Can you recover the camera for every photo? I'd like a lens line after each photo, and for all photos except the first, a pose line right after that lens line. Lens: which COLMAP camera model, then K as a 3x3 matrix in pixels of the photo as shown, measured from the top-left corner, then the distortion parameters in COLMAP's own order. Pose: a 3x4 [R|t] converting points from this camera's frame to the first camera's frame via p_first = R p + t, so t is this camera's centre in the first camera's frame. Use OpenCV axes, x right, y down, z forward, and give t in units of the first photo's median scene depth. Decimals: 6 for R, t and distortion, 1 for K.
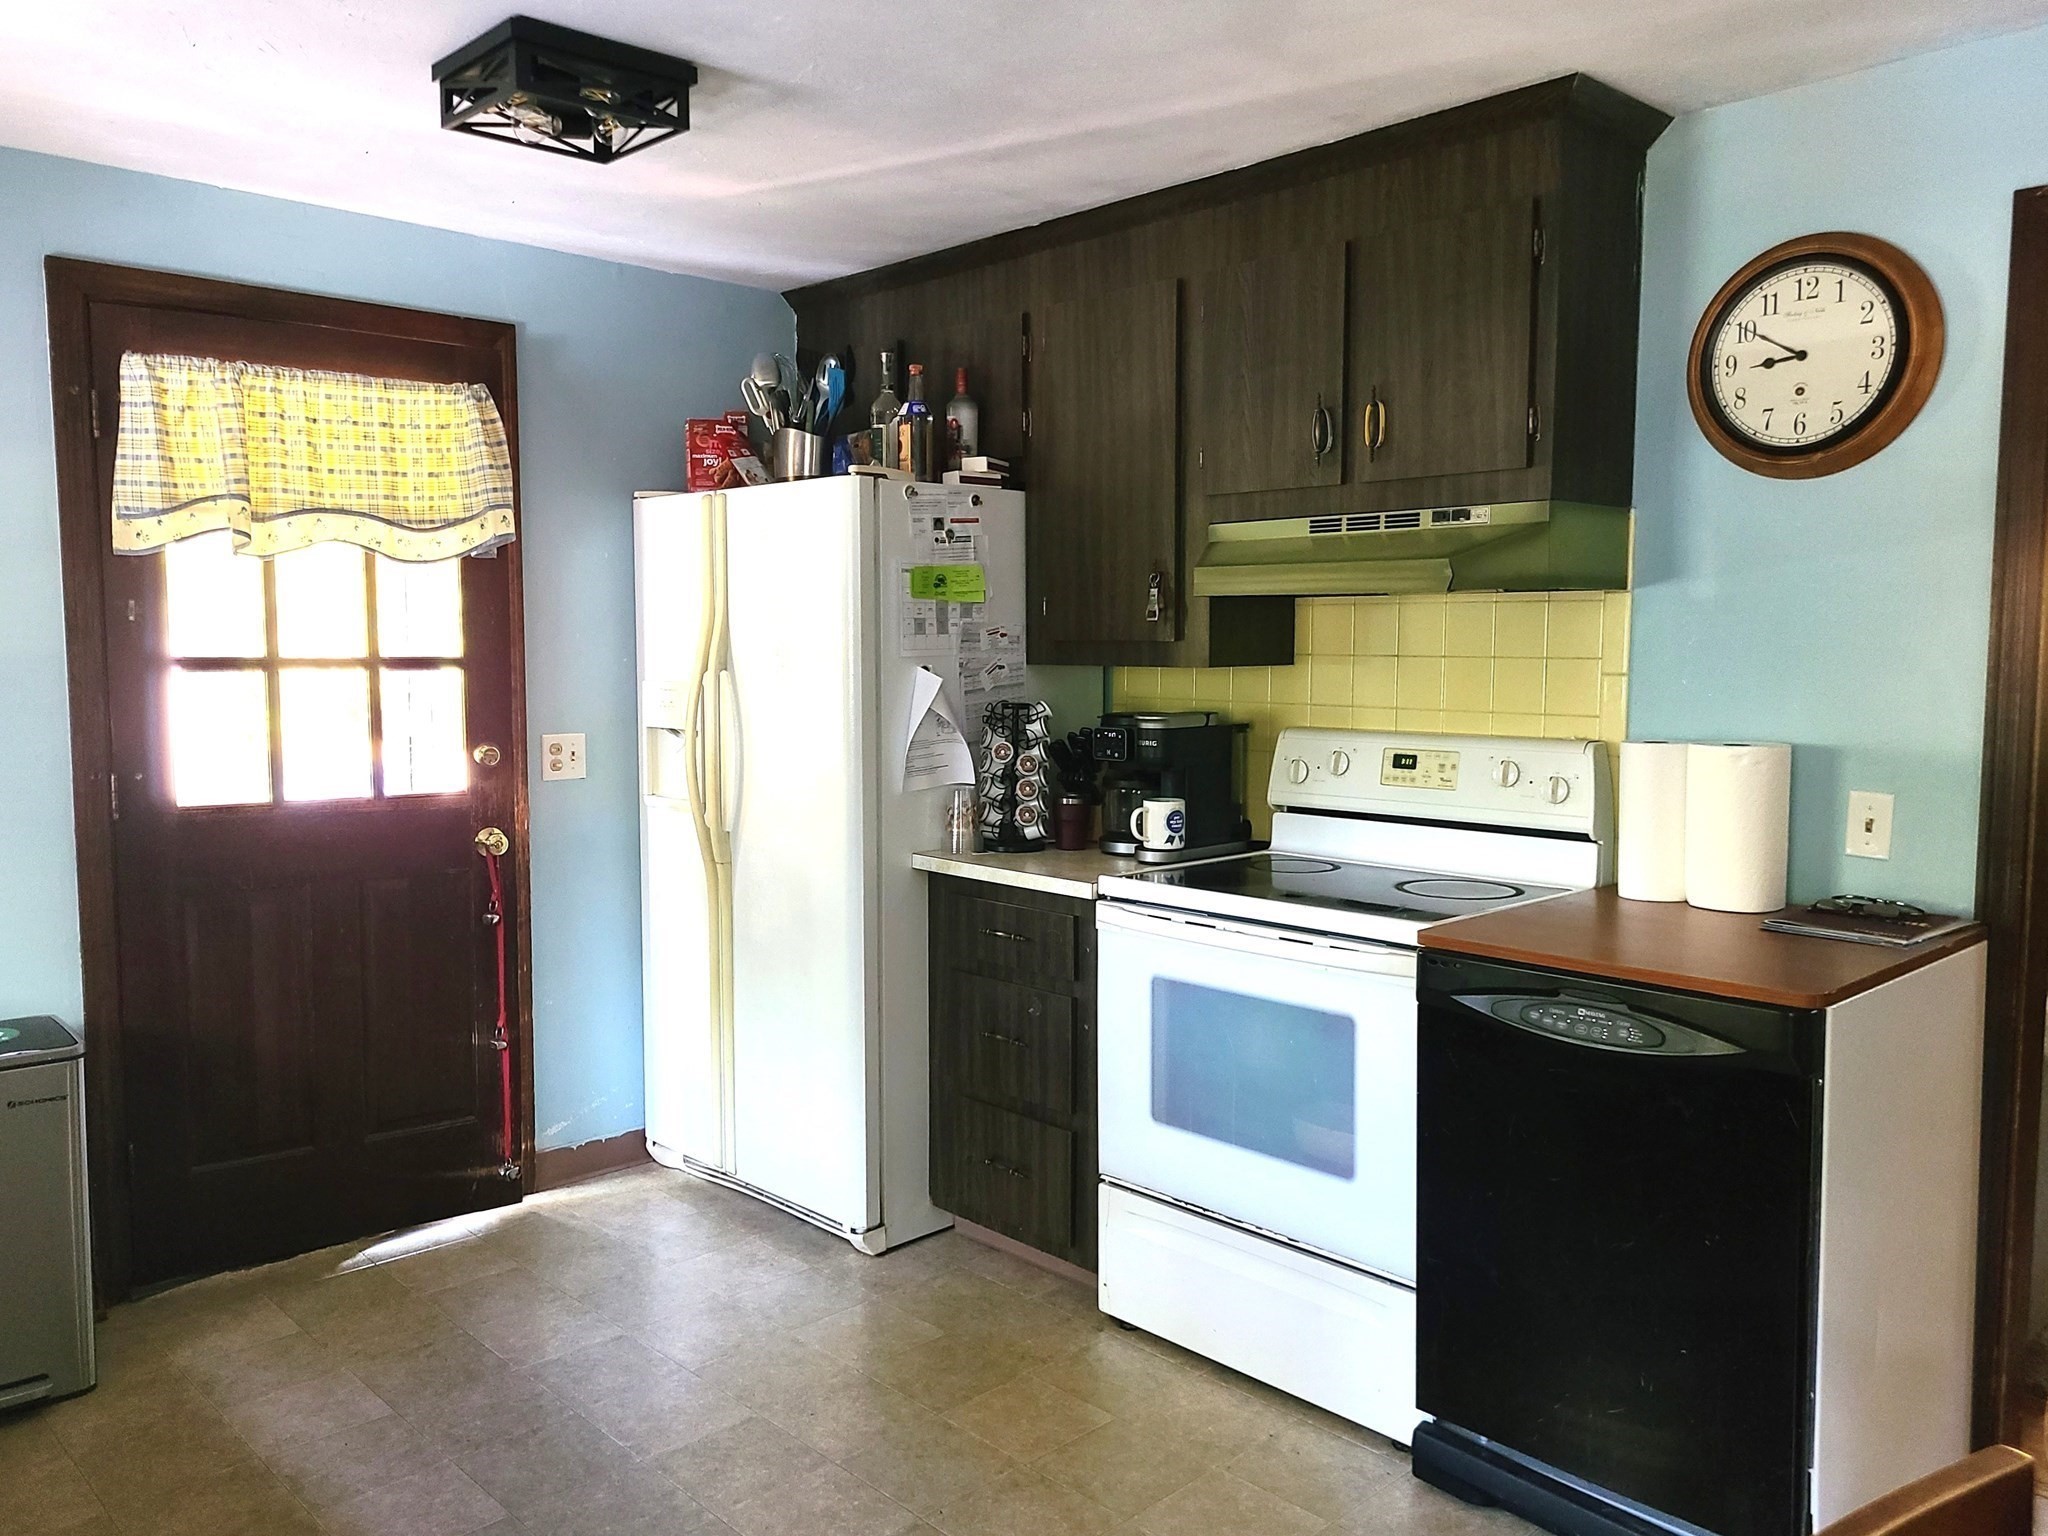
lens RADIAL K [[1526.2, 0, 1021.1], [0, 1526.2, 756.5], [0, 0, 1]] dist [0.021879, -0.007821]
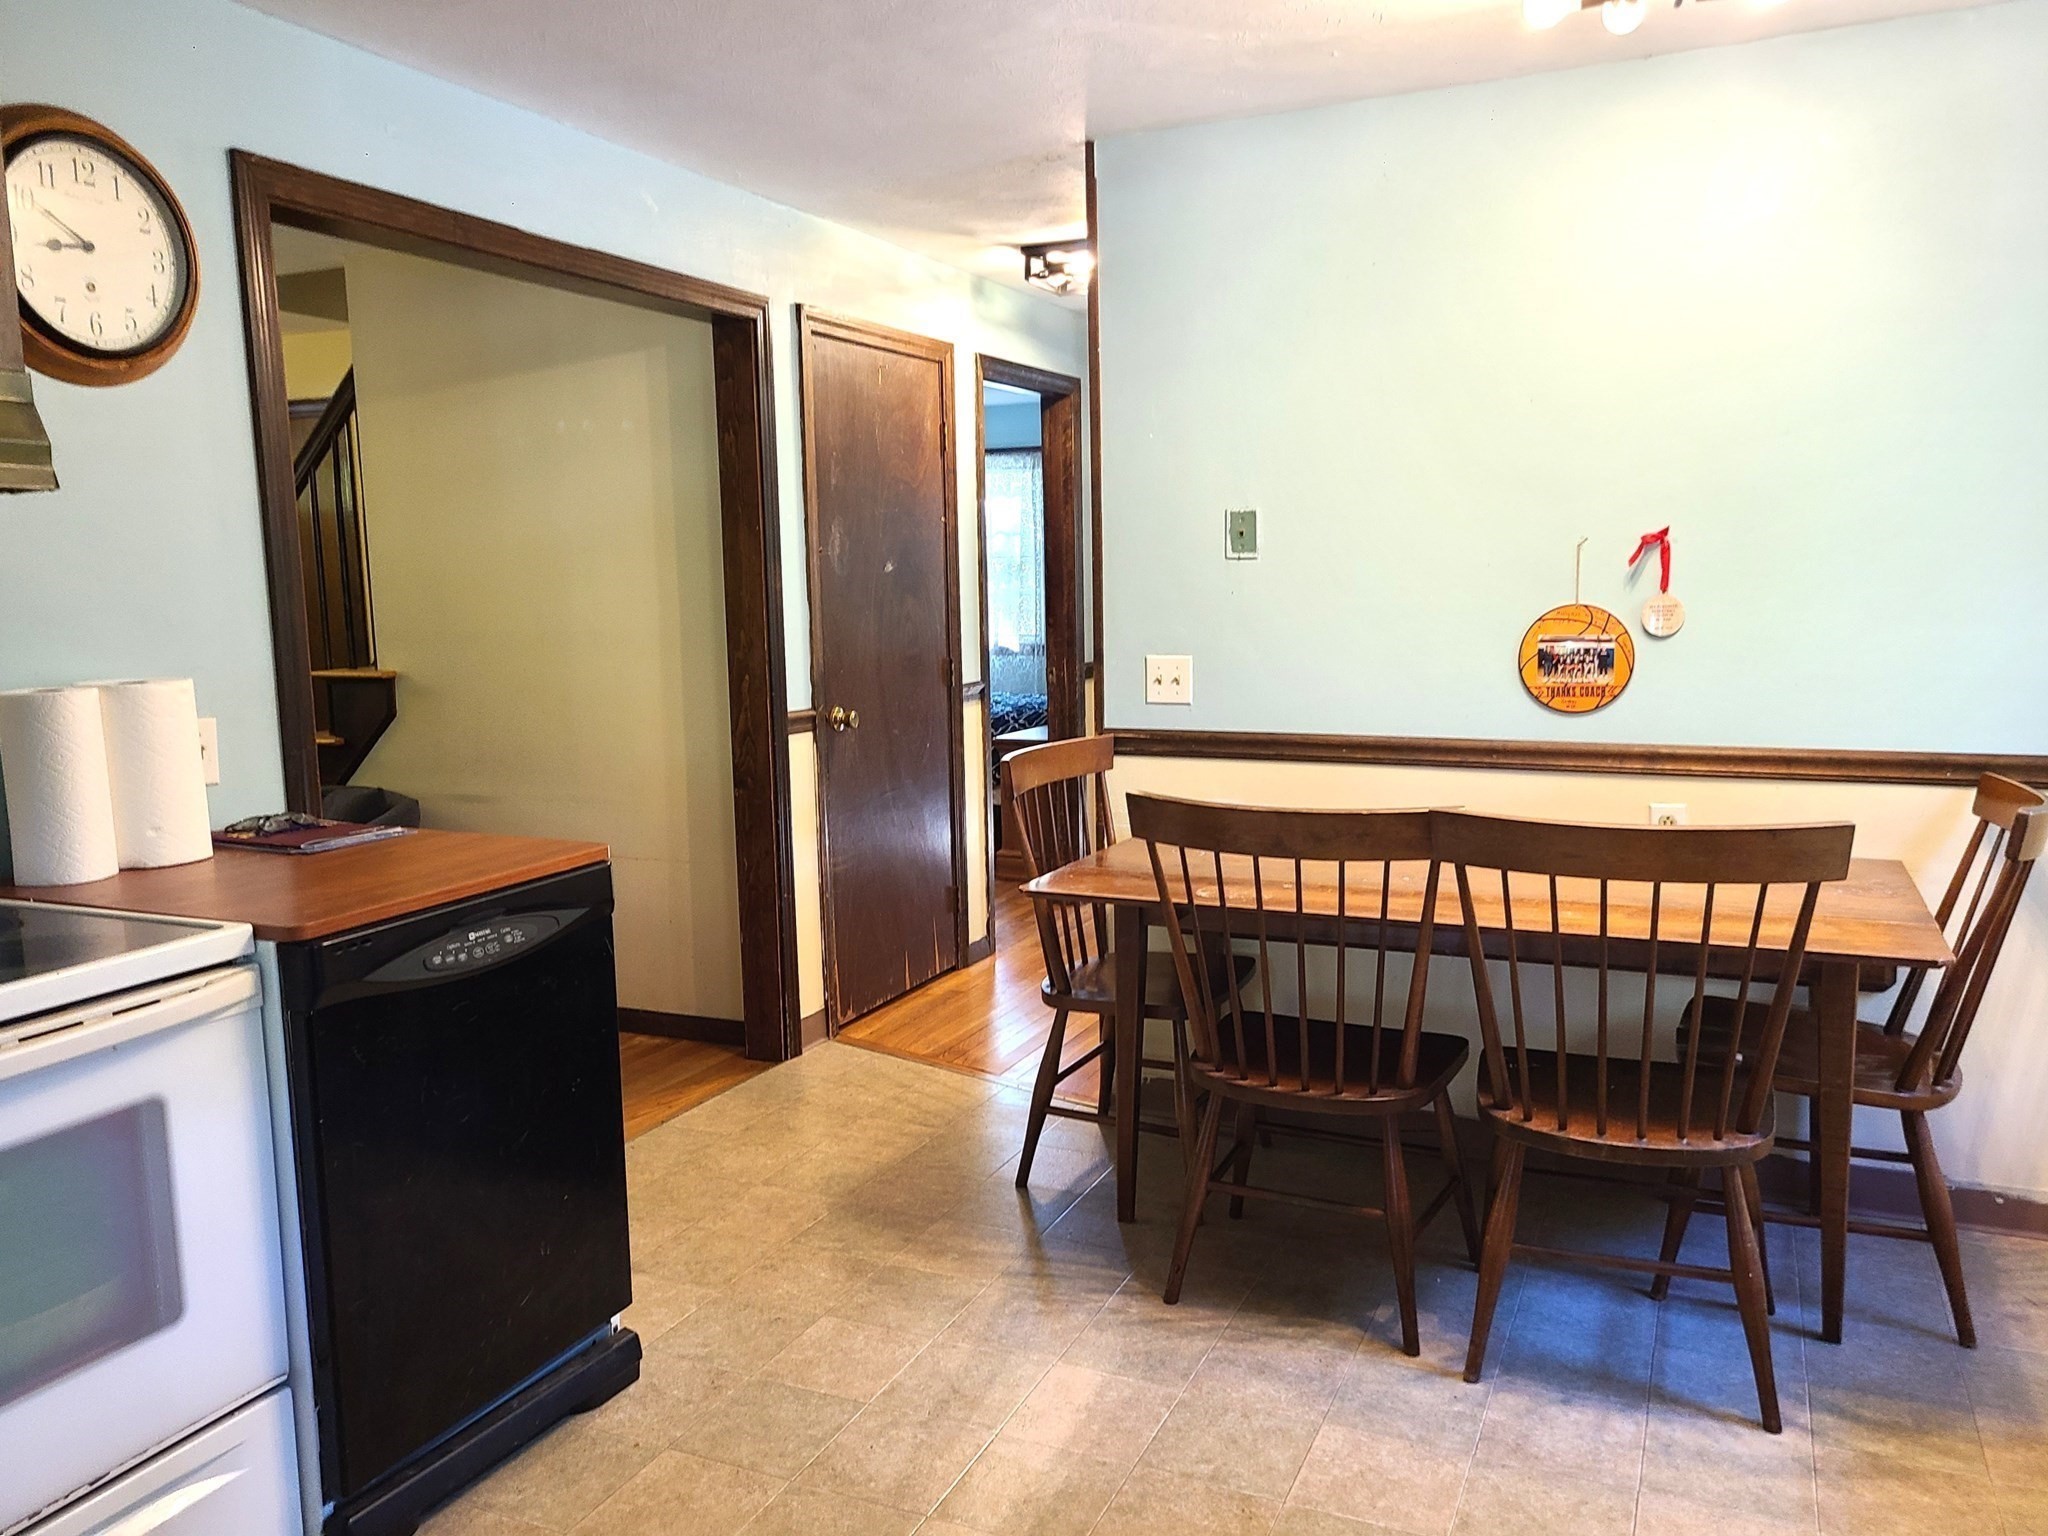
lens RADIAL K [[1628.5, 0, 1009.7], [0, 1628.5, 766.6], [0, 0, 1]] dist [0.035685, -0.027041]
pose [[-0.388659, -0.111150, 0.914653, -0.357149], [0.087518, 0.983755, 0.156736, -0.037701], [-0.917216, 0.140965, -0.372618, 0.523245]]
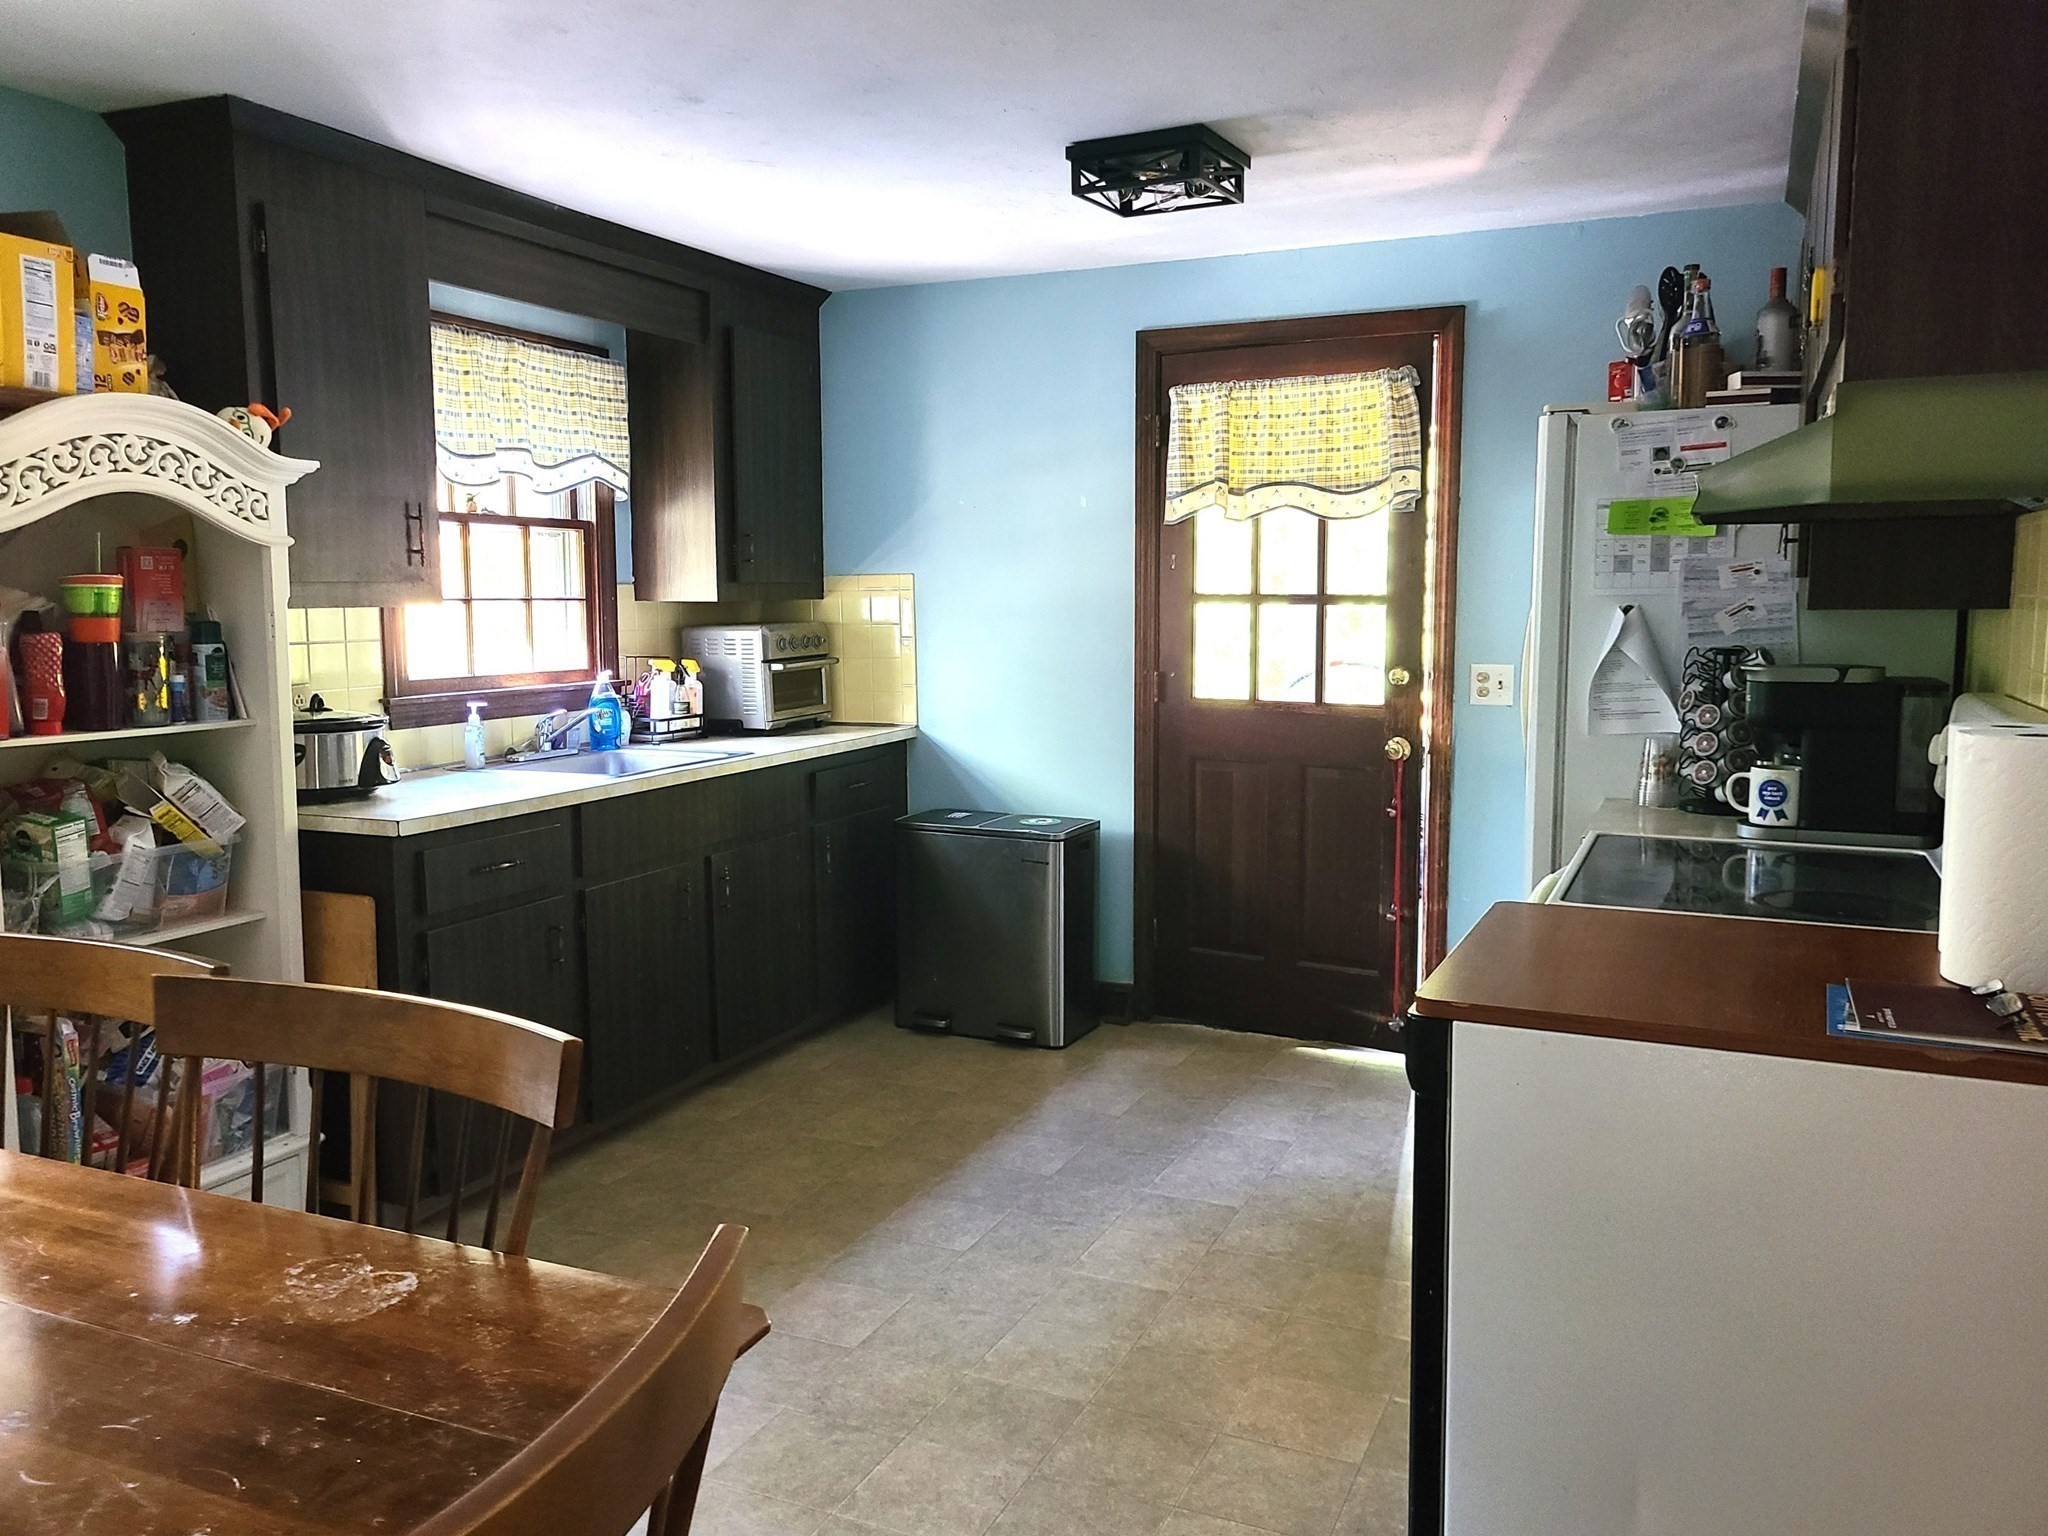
lens RADIAL K [[1526.2, 0, 1009.8], [0, 1526.2, 756.8], [0, 0, 1]] dist [0.021879, -0.007821]
pose [[0.380277, 0.101555, -0.919280, 0.693222], [-0.068647, 0.994311, 0.081447, -0.016556], [0.922321, 0.032134, 0.385085, 0.277641]]
